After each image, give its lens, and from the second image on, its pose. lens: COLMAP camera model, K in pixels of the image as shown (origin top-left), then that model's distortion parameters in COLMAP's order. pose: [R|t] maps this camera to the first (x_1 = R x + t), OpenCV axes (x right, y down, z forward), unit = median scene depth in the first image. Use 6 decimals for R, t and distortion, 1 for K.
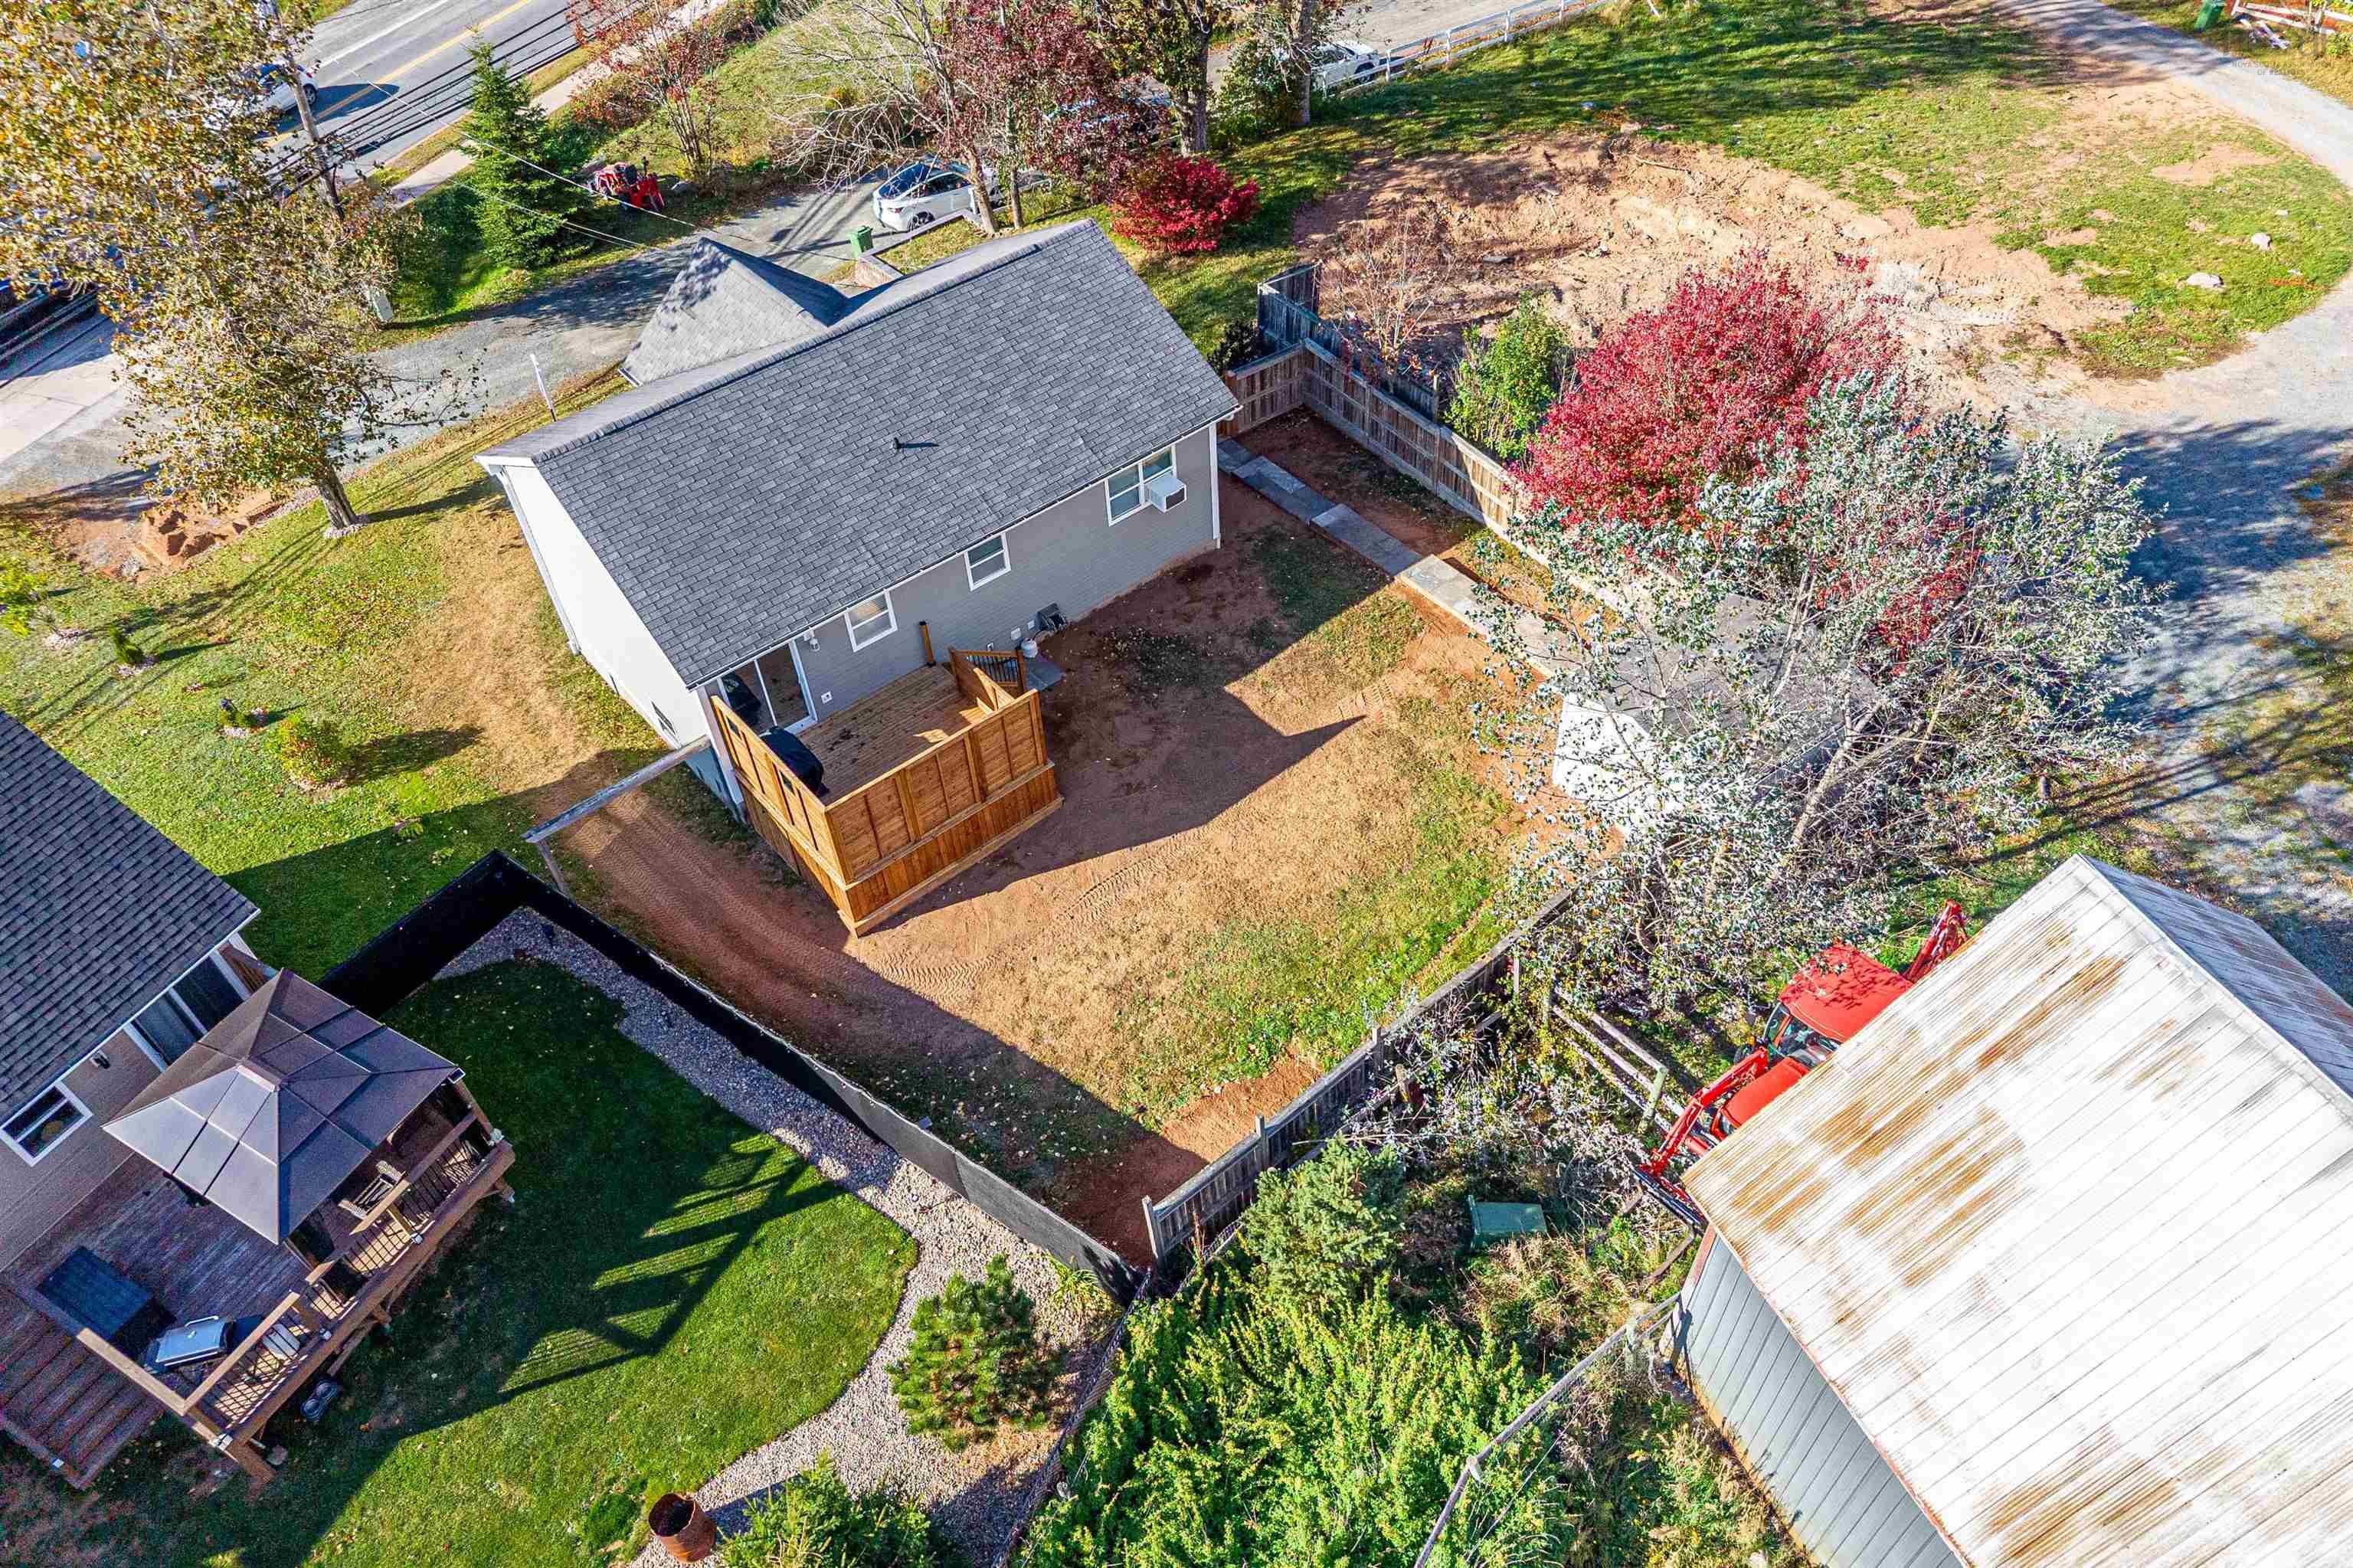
lens RADIAL K [[1612.5, 0, 1172.8], [0, 1612.5, 721.6], [0, 0, 1]] dist [0.037211, -0.042191]
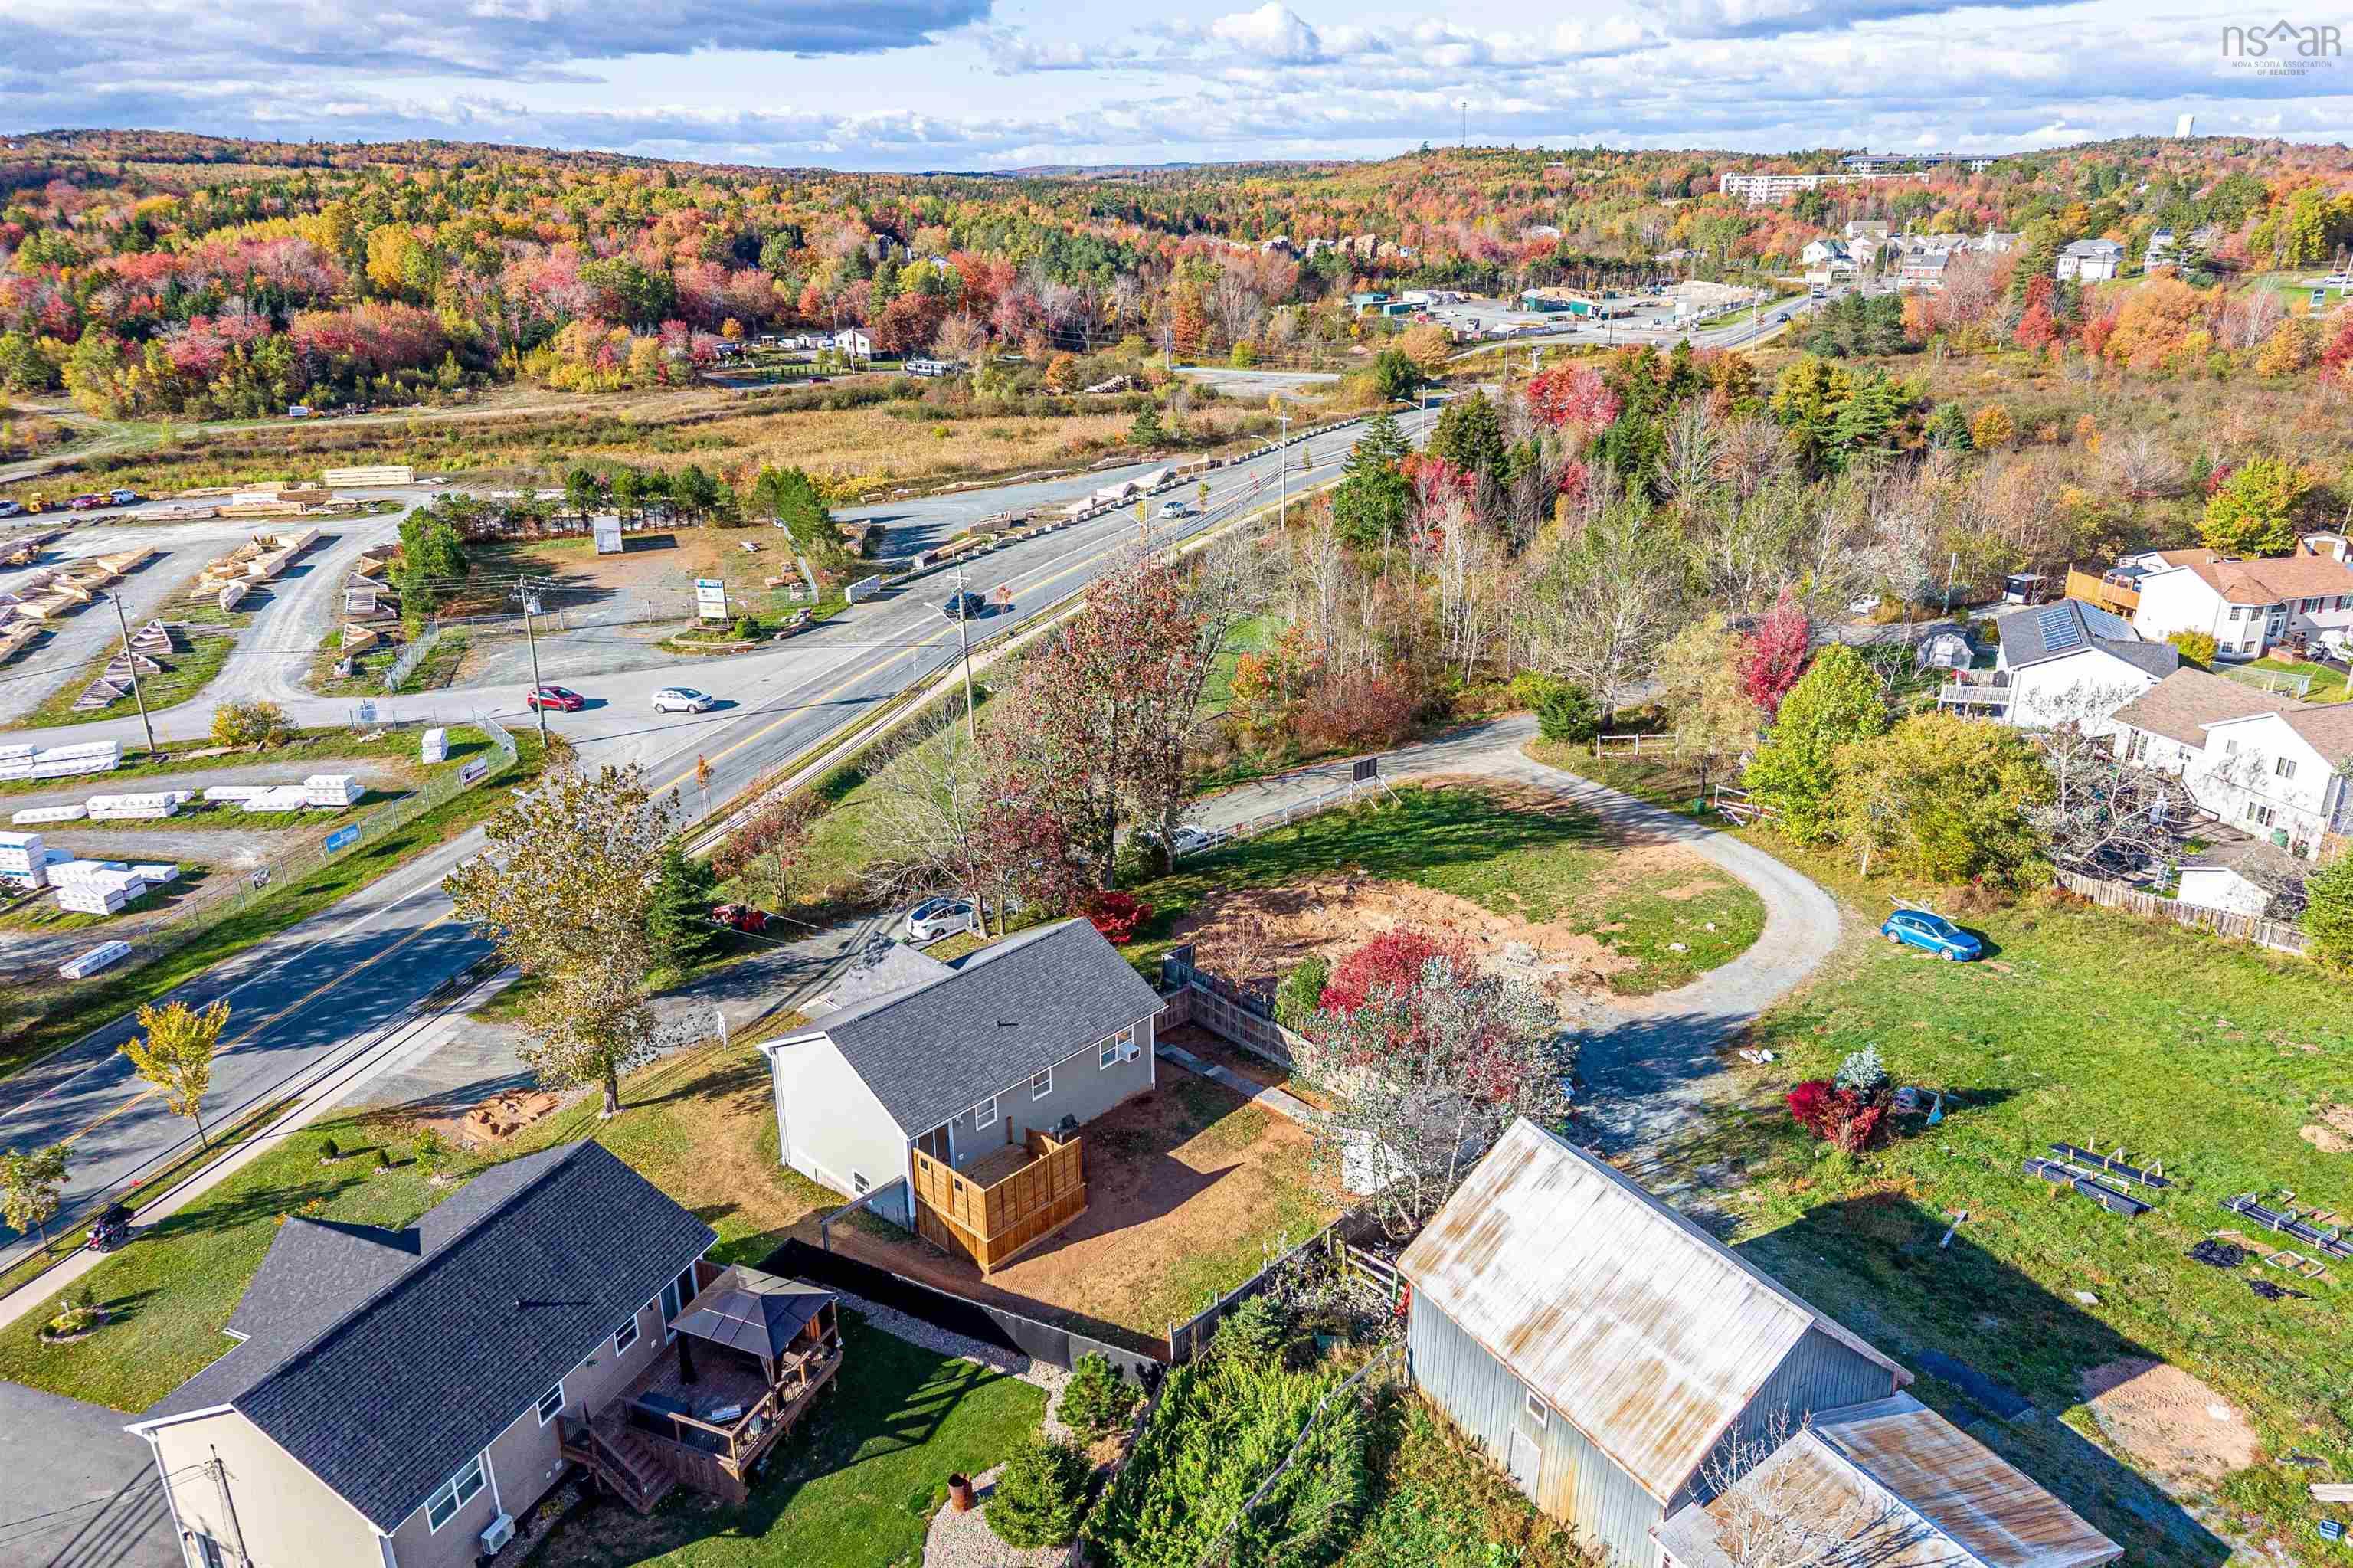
lens RADIAL K [[1612.5, 0, 1169.4], [0, 1612.5, 787.9], [0, 0, 1]] dist [0.037211, -0.042191]
pose [[0.993445, -0.008189, 0.114014, -0.157307], [0.053276, 0.915640, -0.398454, 0.303149], [-0.101133, 0.401916, 0.910074, -0.779348]]
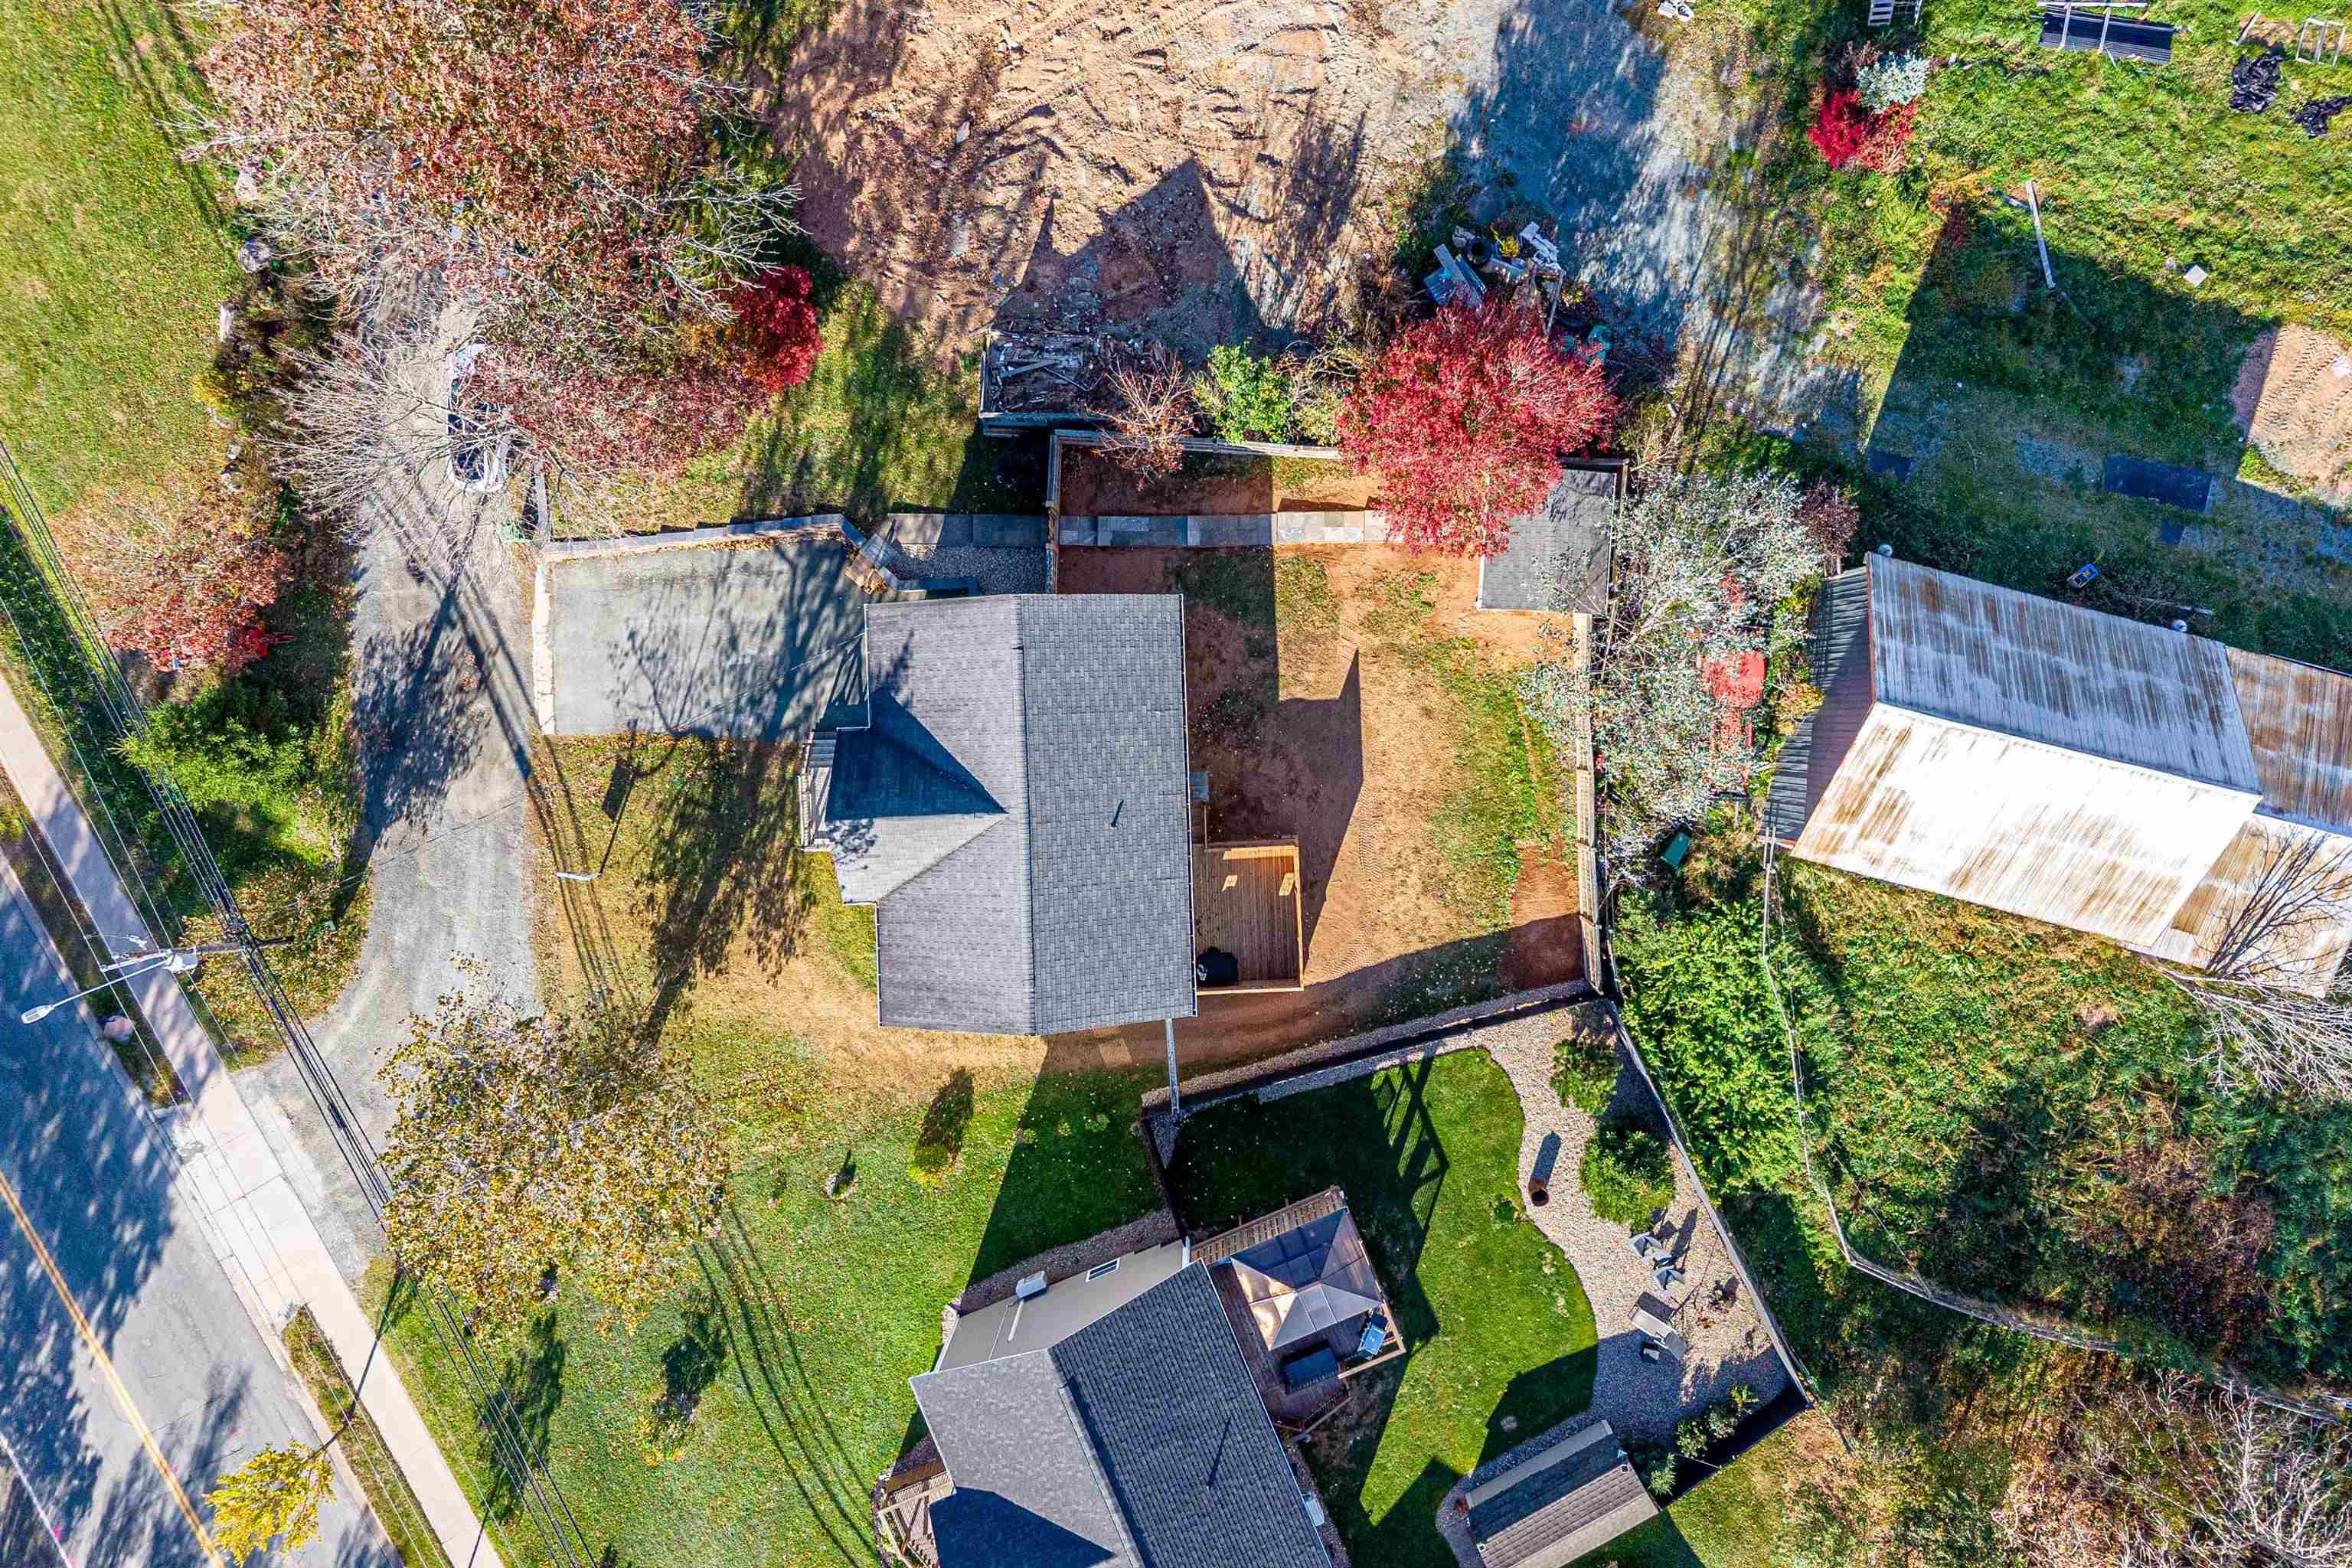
lens RADIAL K [[1611.8, 0, 1206.8], [0, 1611.8, 778.6], [0, 0, 1]] dist [0.037211, -0.042191]
pose [[0.608636, -0.793231, 0.018615, -0.092936], [0.544348, 0.434510, 0.717556, -1.049997], [-0.577276, -0.426597, 0.696252, -0.077635]]
